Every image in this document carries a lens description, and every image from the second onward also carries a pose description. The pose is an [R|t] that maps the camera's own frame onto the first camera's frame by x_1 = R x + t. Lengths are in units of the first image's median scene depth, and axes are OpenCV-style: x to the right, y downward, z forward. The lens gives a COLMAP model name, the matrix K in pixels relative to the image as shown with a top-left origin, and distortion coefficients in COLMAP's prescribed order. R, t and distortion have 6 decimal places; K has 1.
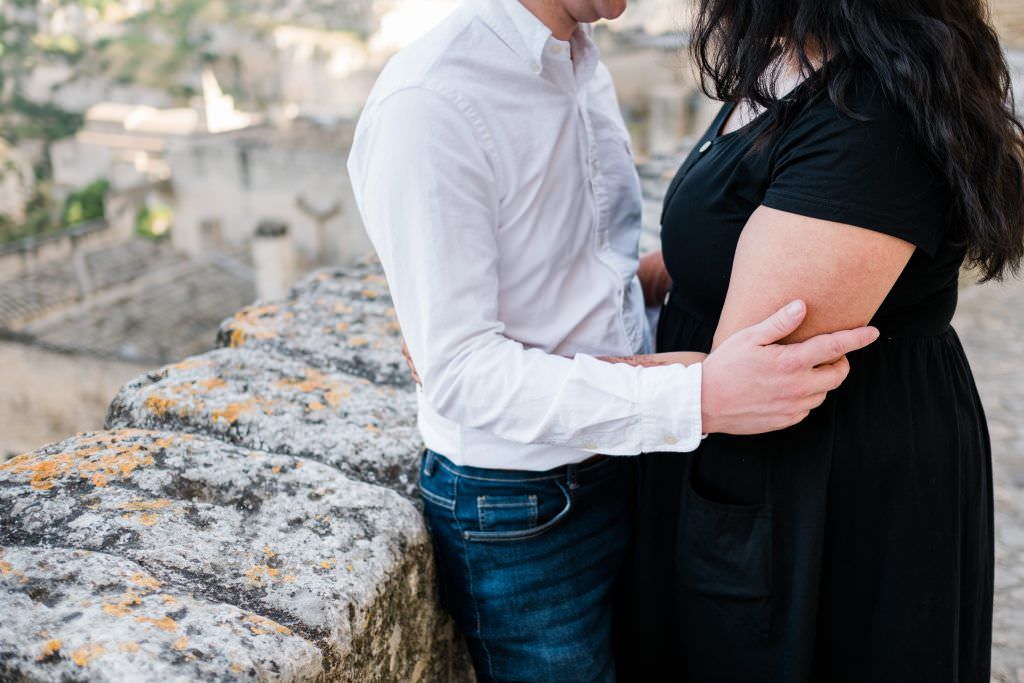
lens RADIAL K [[988.2, 0, 492.9], [0, 988.2, 340.6], [0, 0, 1]] dist [0.034244, -0.176053]
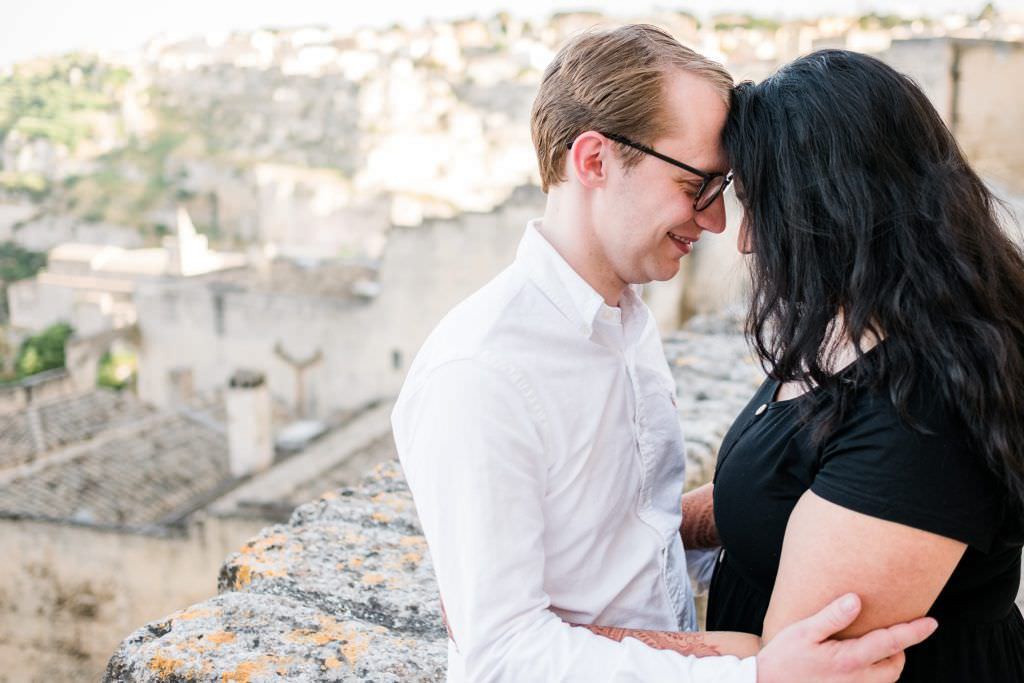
lens RADIAL K [[1069.1, 0, 512.0], [0, 1069.1, 341.5], [0, 0, 1]] dist [-0.023610, 0.016585]
pose [[0.998134, 0.023321, 0.056436, -0.072869], [-0.017929, 0.995389, -0.094235, -0.137870], [-0.058373, 0.093048, 0.993949, -0.025713]]
